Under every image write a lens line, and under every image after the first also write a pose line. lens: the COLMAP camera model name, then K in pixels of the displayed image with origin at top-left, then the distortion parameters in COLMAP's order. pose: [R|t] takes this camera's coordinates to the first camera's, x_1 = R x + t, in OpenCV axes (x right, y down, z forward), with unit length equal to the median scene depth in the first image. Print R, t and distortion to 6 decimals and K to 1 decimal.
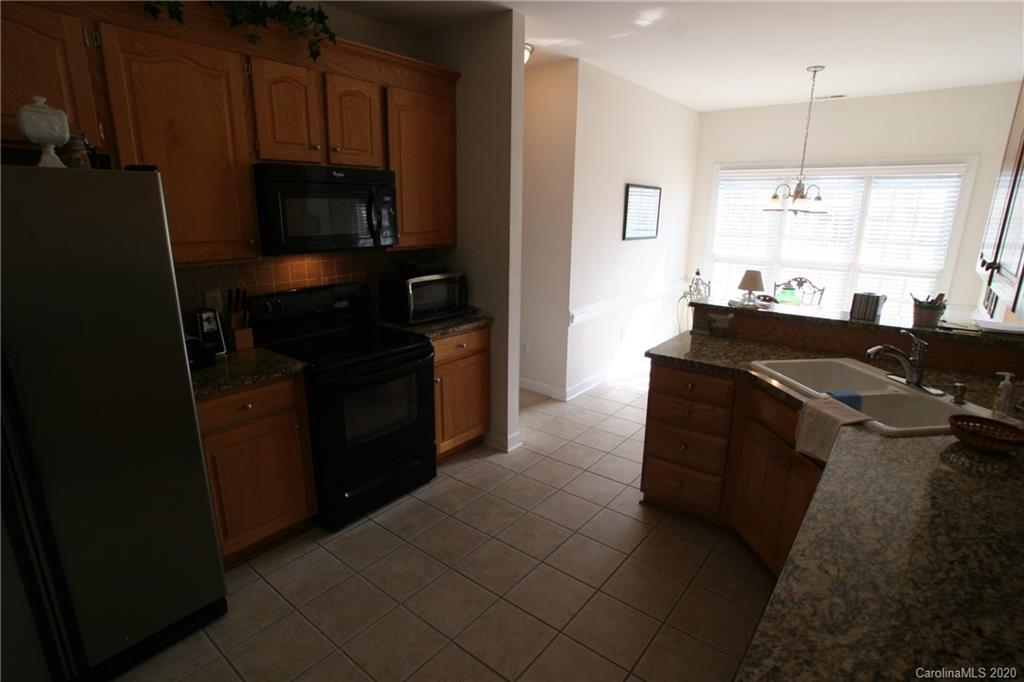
lens RADIAL K [[517.0, 0, 504.5], [0, 517.0, 343.4], [0, 0, 1]] dist [-0.056462, 0.017076]
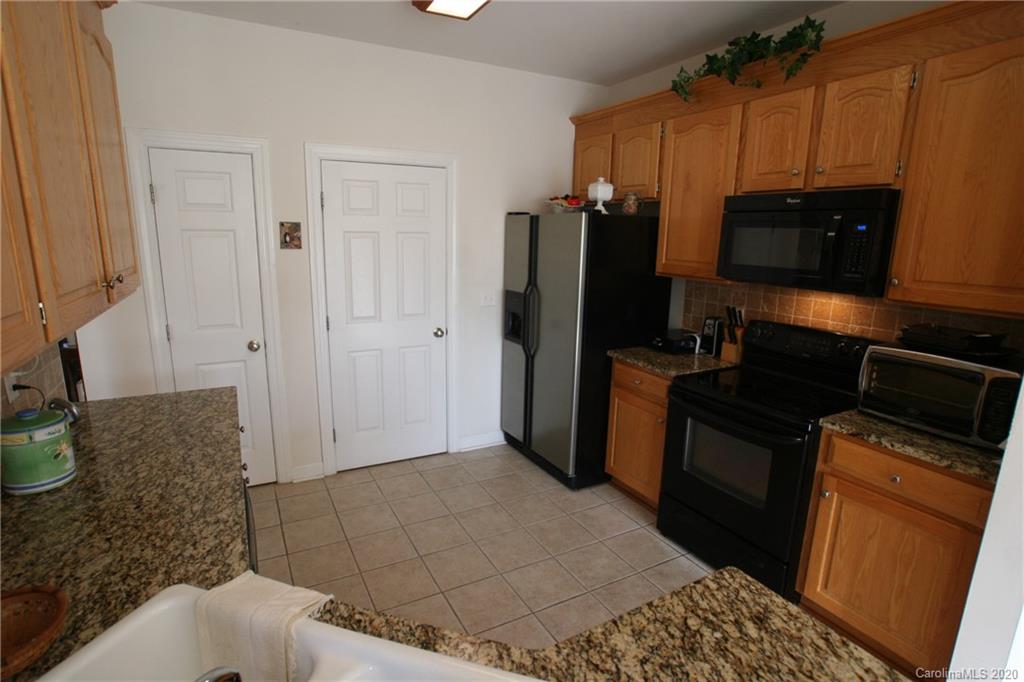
lens RADIAL K [[517.0, 0, 502.5], [0, 517.0, 341.8], [0, 0, 1]] dist [-0.056462, 0.017076]
pose [[-0.394942, 0.178454, -0.901208, 0.737348], [-0.248523, 0.923627, 0.291805, -0.248271], [0.884453, 0.339216, -0.320429, 0.964878]]
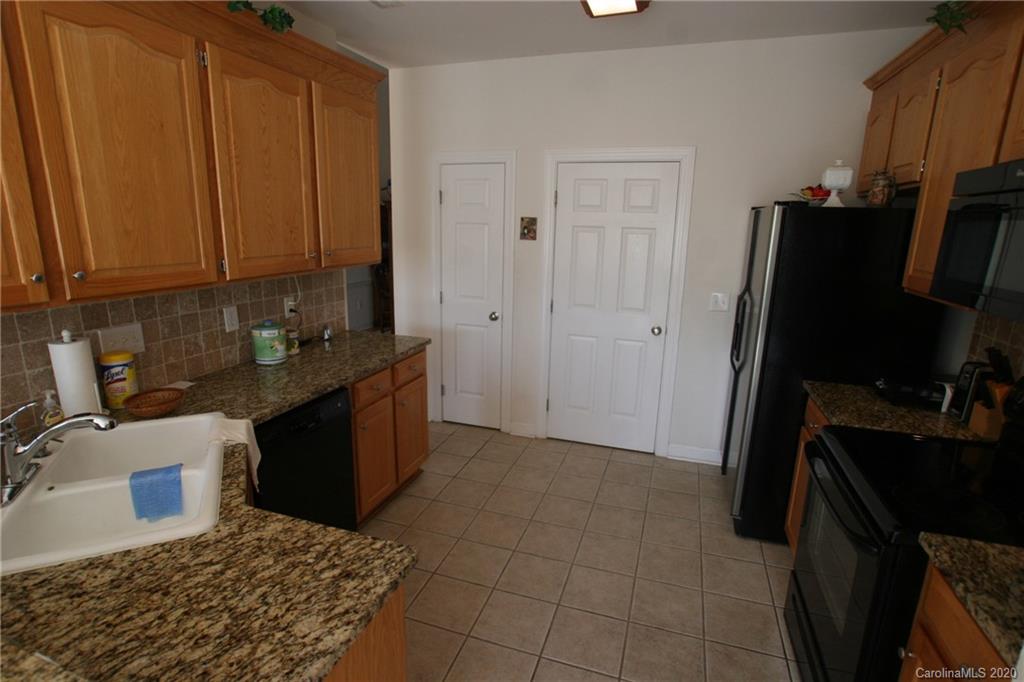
lens RADIAL K [[517.0, 0, 503.6], [0, 517.0, 343.0], [0, 0, 1]] dist [-0.056462, 0.017076]
pose [[-0.941658, 0.056136, -0.331856, 0.359547], [-0.105750, 0.886712, 0.450065, -0.367944], [0.319525, 0.458901, -0.829043, 1.393286]]
